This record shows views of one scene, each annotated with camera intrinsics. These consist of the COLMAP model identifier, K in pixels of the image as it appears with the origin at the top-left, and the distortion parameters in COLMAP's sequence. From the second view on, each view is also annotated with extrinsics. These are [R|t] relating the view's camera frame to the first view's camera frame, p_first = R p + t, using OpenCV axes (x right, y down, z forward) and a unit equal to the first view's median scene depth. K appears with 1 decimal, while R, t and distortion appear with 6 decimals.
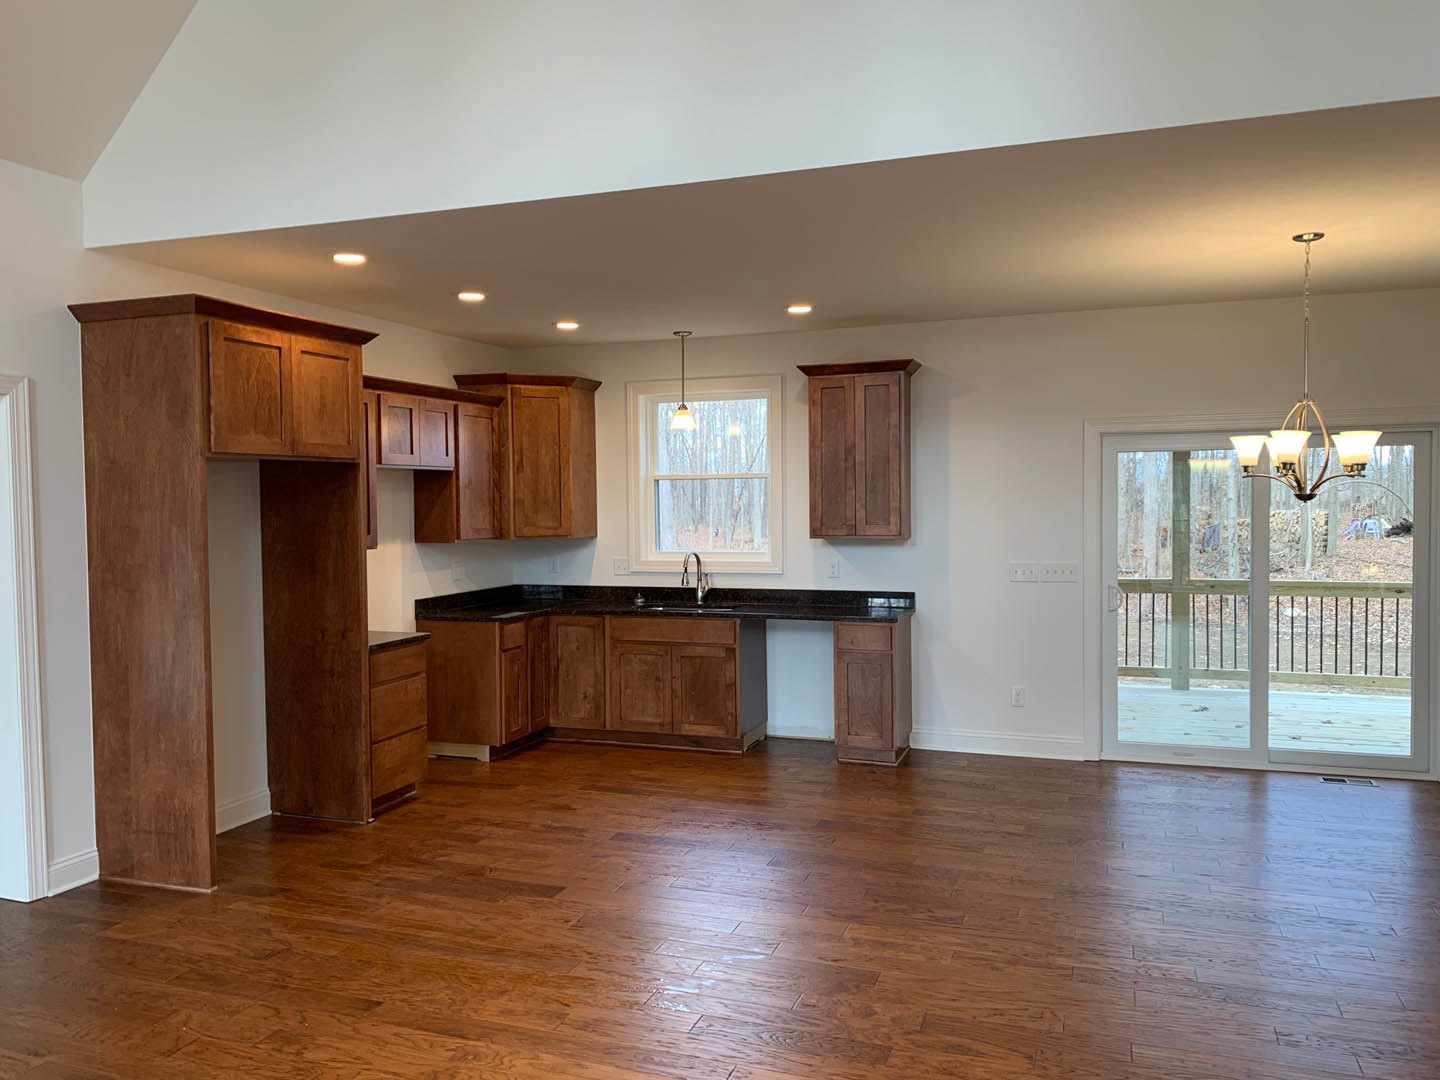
lens RADIAL K [[1121.6, 0, 718.2], [0, 1121.6, 529.9], [0, 0, 1]] dist [0.071373, -0.109896]
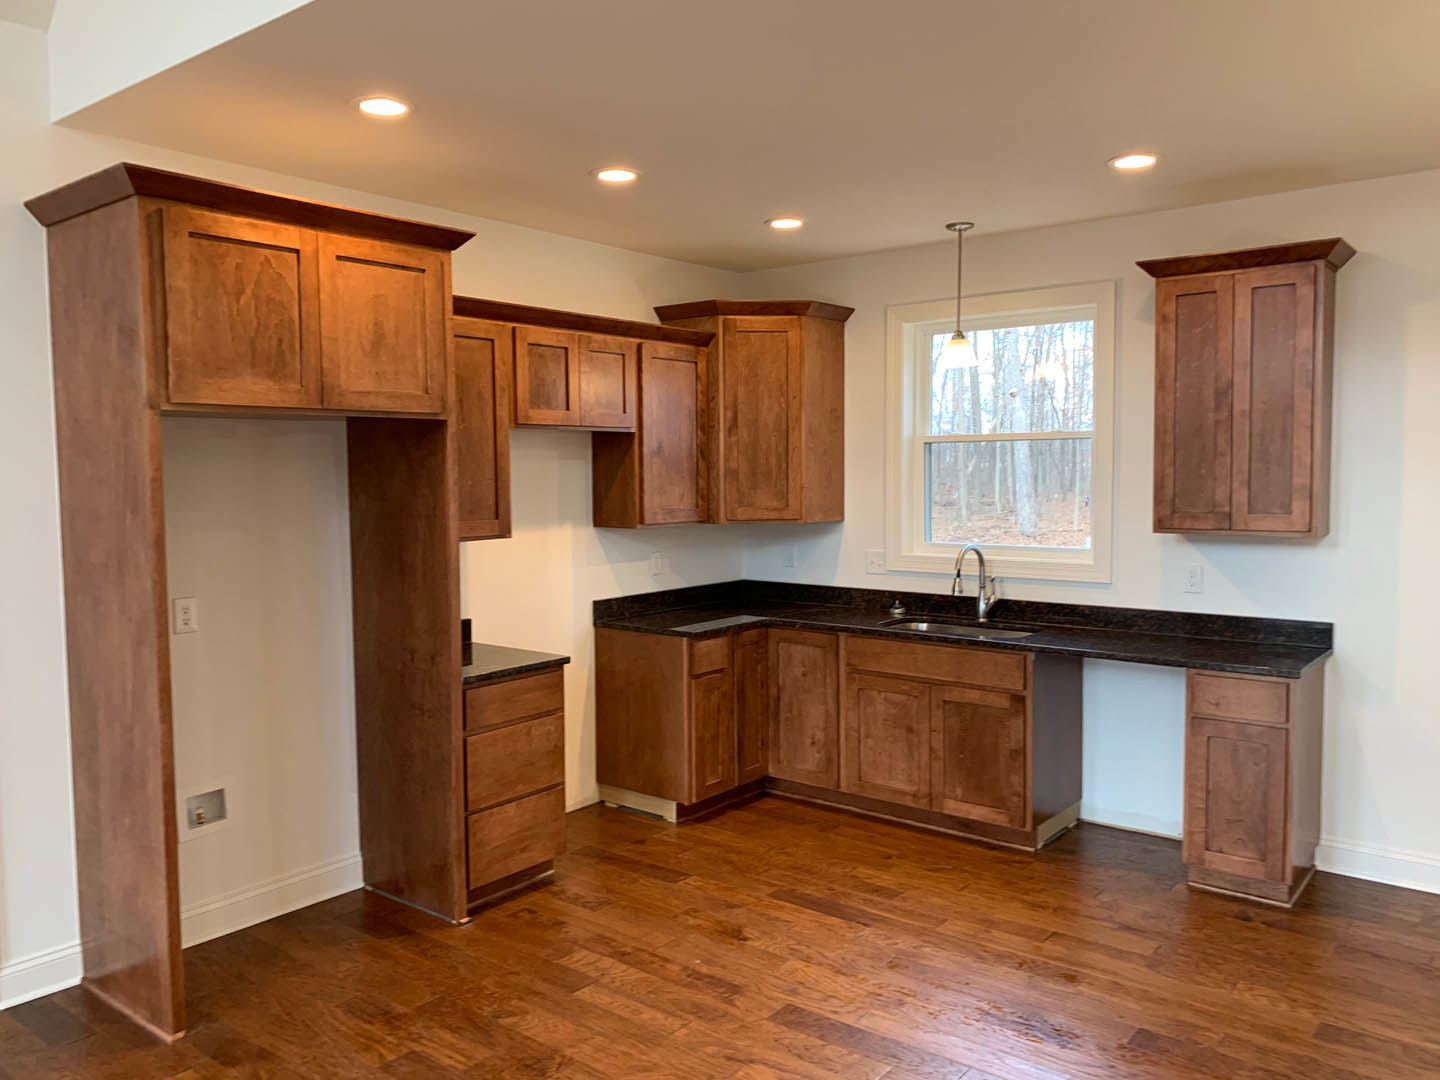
lens RADIAL K [[1121.6, 0, 708.1], [0, 1121.6, 528.1], [0, 0, 1]] dist [0.071373, -0.109896]
pose [[0.944668, 0.021034, -0.327353, 0.056561], [-0.011545, 0.999456, 0.030902, -0.012742], [0.327825, -0.025413, 0.944397, 0.321387]]
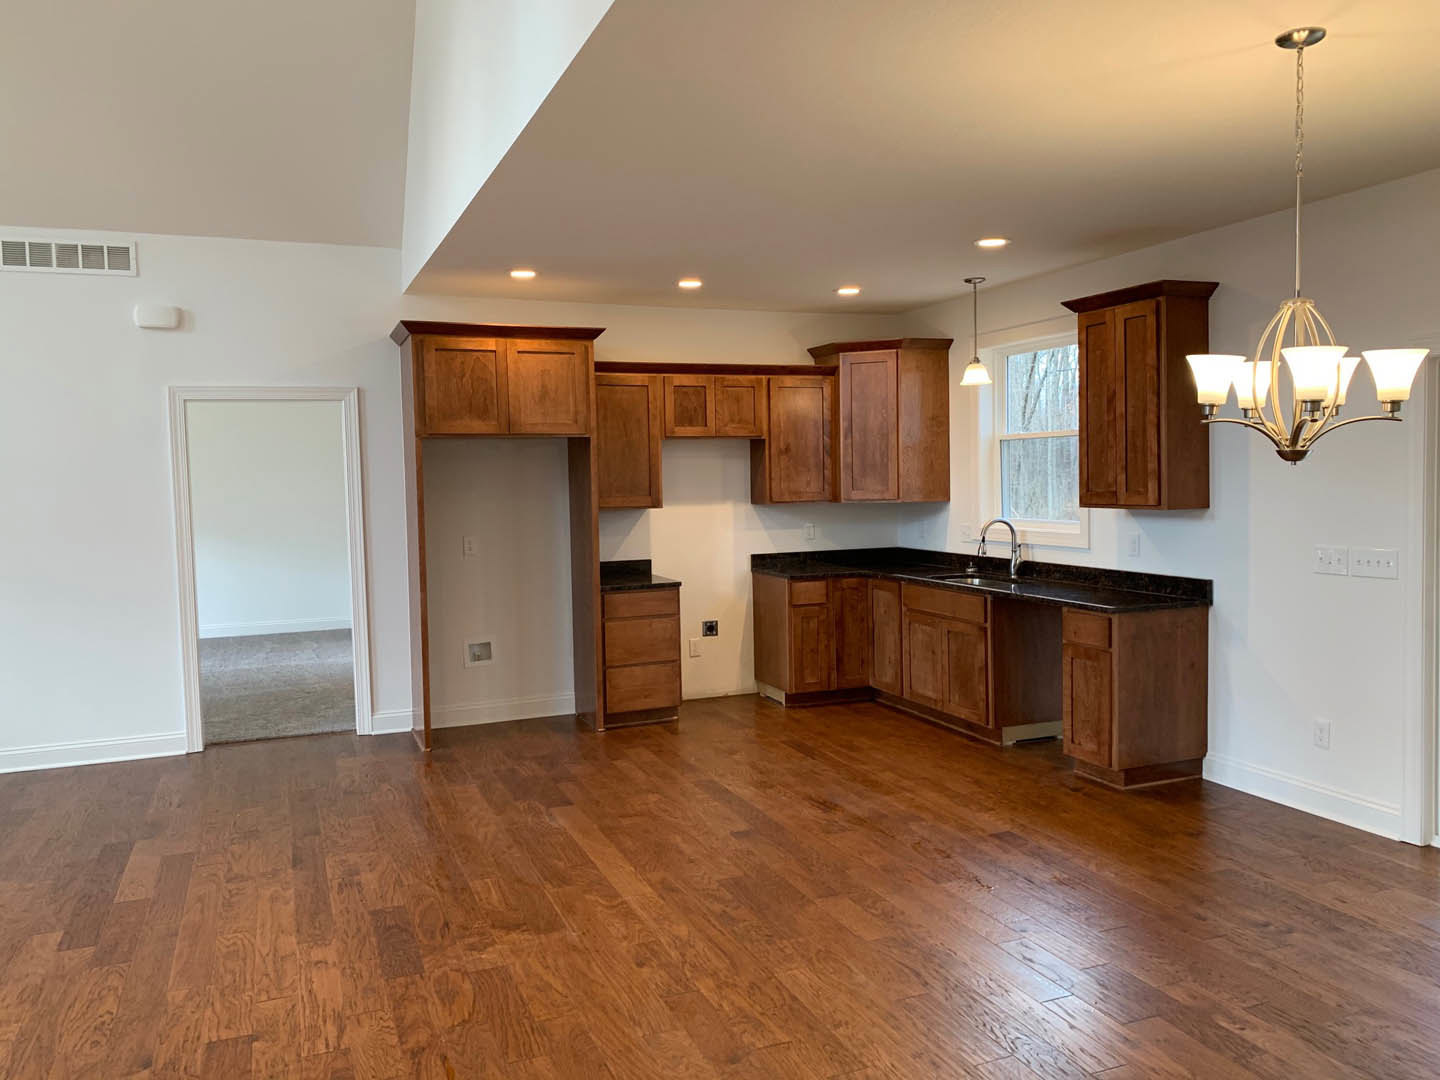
lens RADIAL K [[1121.6, 0, 717.0], [0, 1121.6, 519.6], [0, 0, 1]] dist [0.071373, -0.109896]
pose [[0.658601, 0.027911, -0.751974, 0.569996], [-0.009456, 0.999540, 0.028817, -0.005109], [0.752433, -0.011868, 0.658562, 0.251298]]
